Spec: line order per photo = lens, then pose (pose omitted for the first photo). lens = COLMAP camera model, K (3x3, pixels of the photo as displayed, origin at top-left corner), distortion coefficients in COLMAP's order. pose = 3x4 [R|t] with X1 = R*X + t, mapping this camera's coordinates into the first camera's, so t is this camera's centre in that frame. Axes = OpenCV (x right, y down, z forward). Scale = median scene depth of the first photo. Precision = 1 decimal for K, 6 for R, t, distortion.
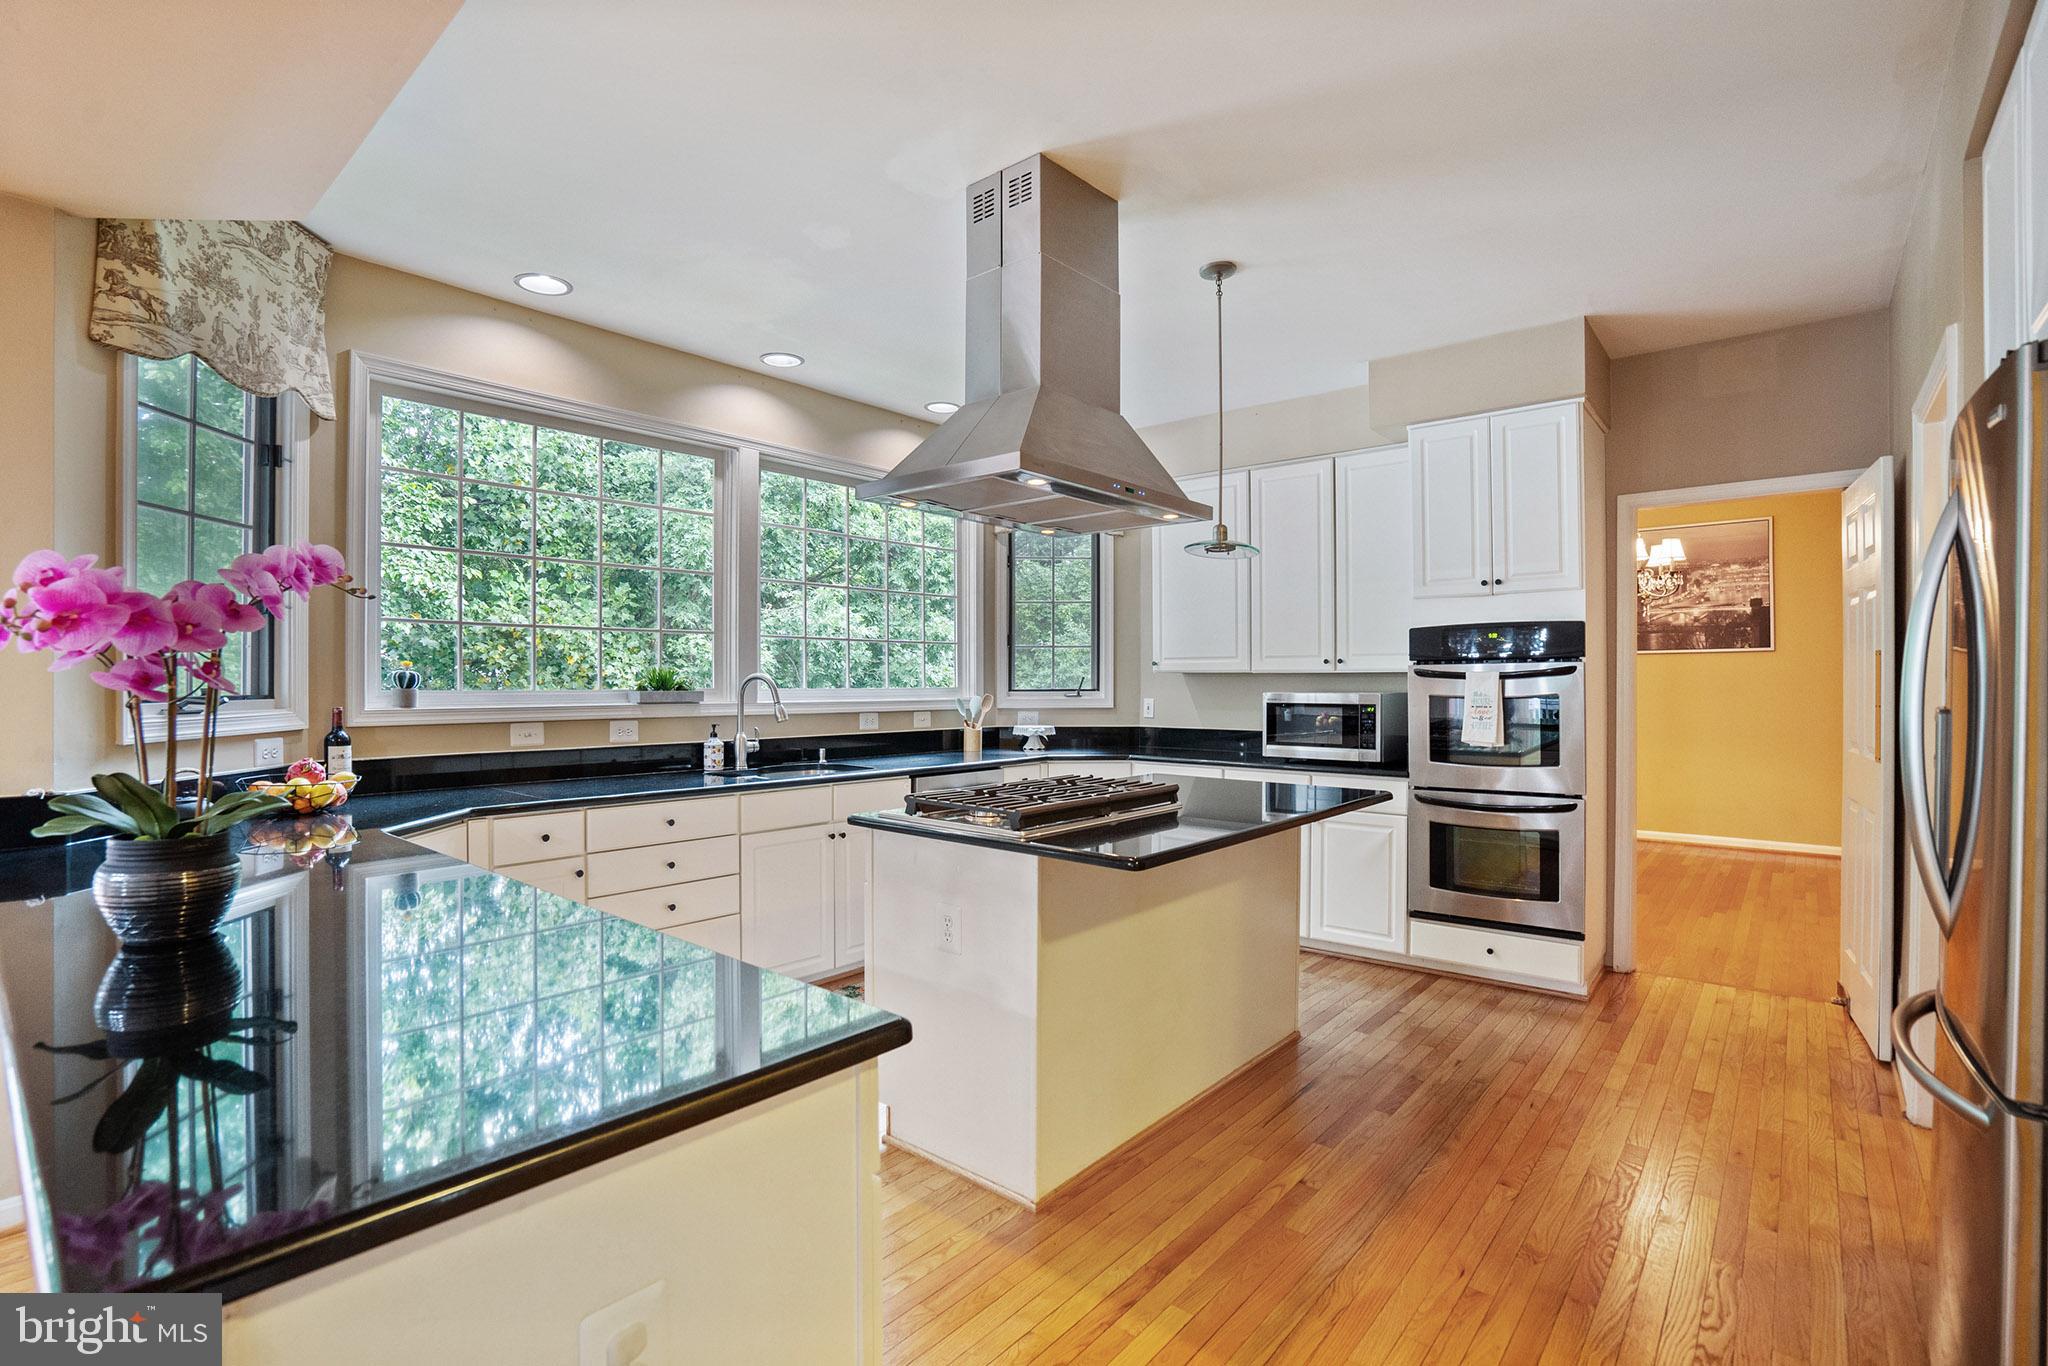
lens RADIAL K [[955.9, 0, 1026.7], [0, 955.9, 680.4], [0, 0, 1]] dist [-0.008541, 0.008923]
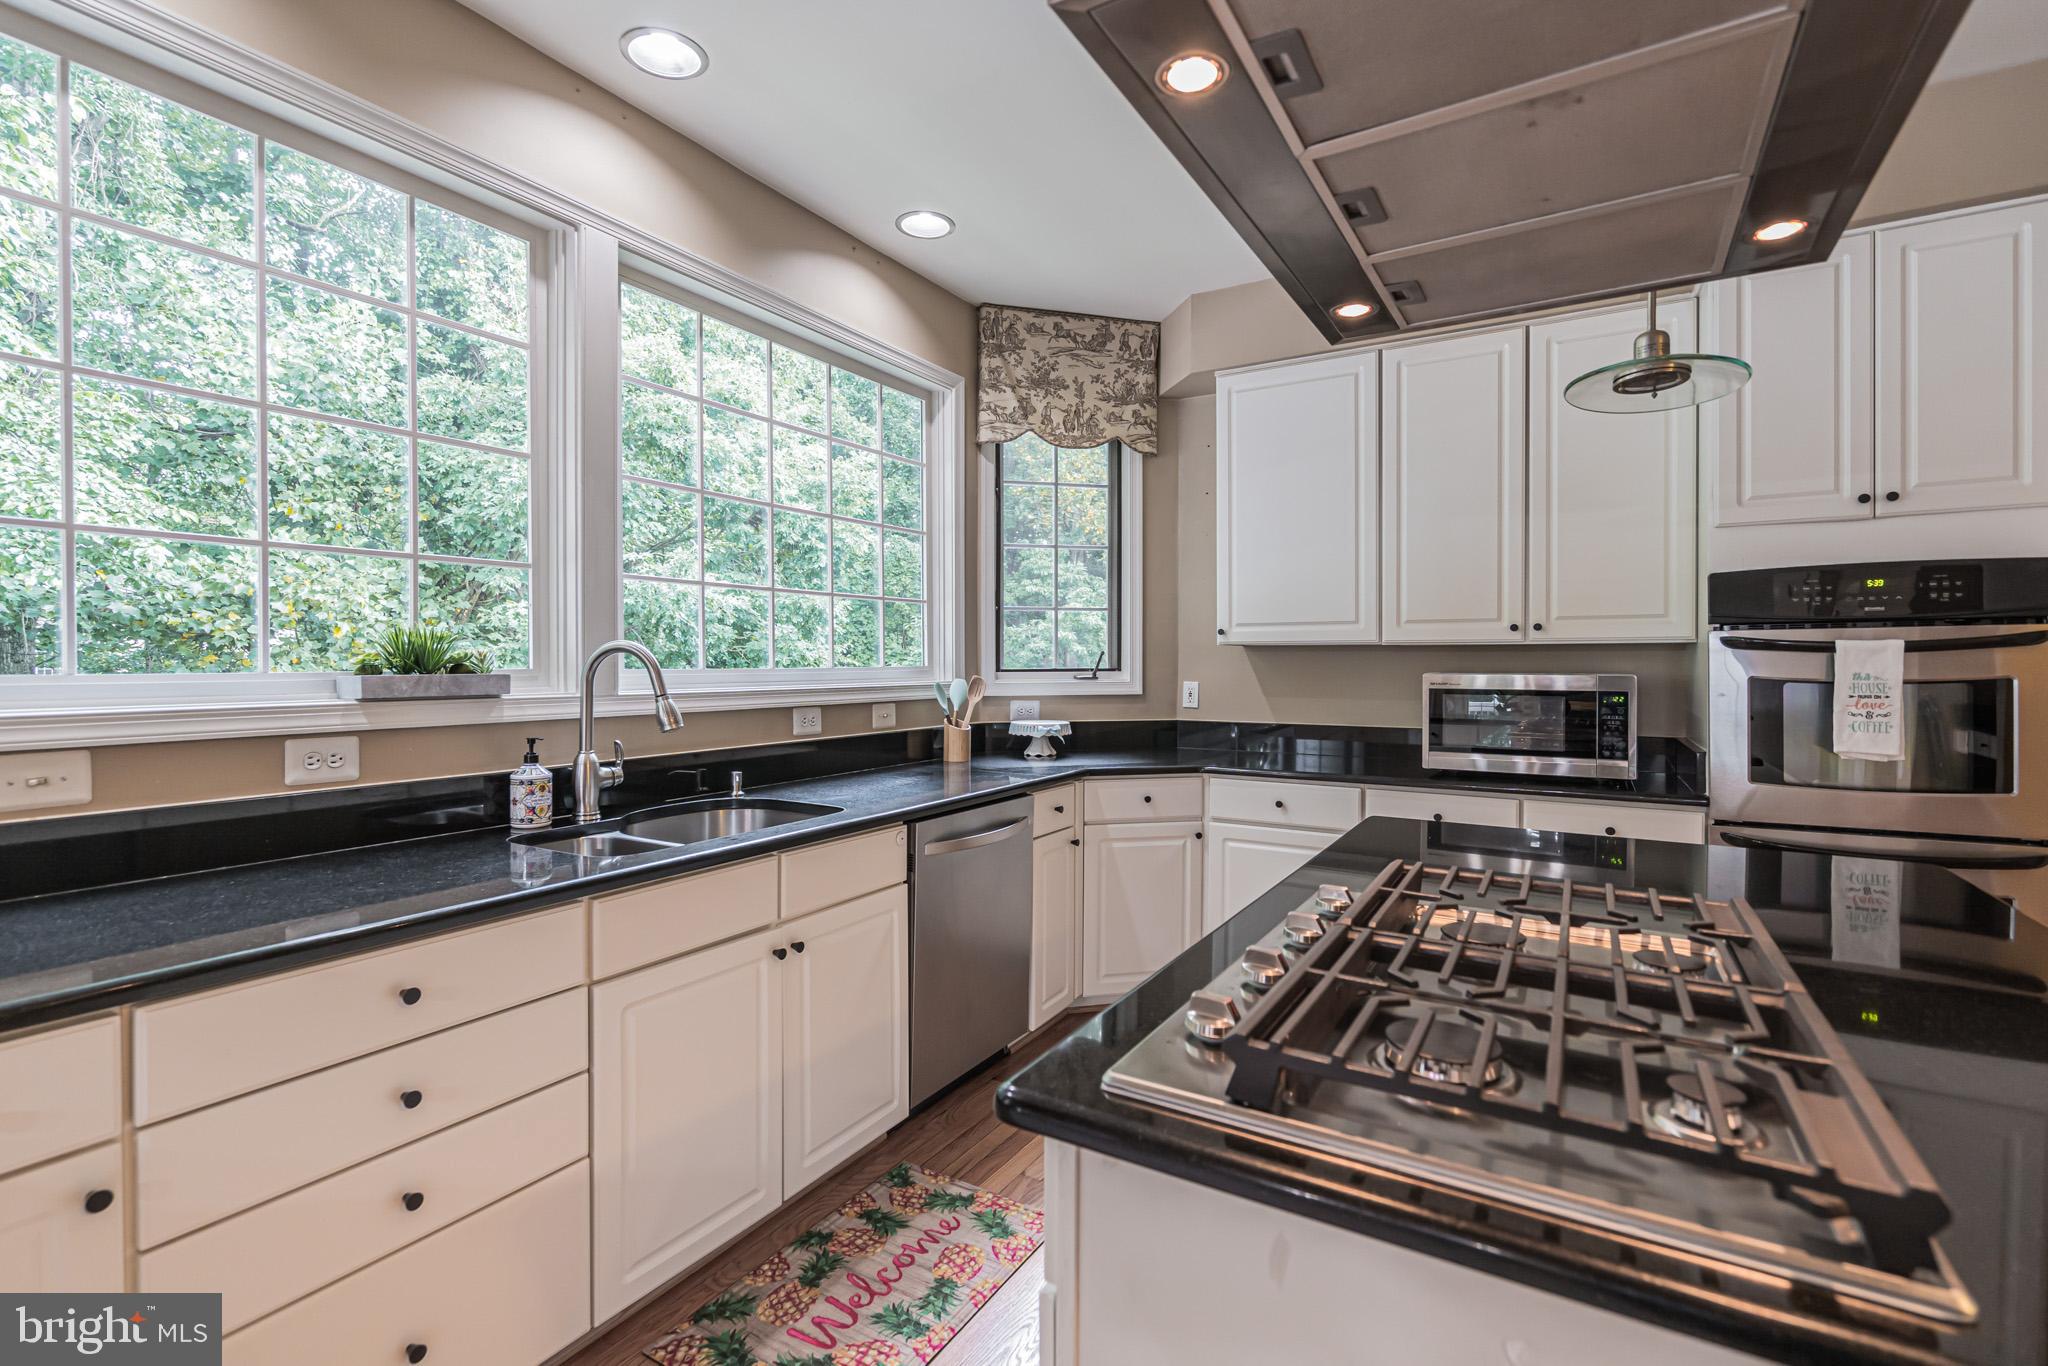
lens RADIAL K [[955.9, 0, 1089.6], [0, 955.9, 671.4], [0, 0, 1]] dist [-0.008541, 0.008923]
pose [[0.979193, -0.002912, 0.202912, -0.099745], [0.000368, 0.999921, 0.012571, 0.002243], [-0.202933, -0.012235, 0.979116, 0.318029]]
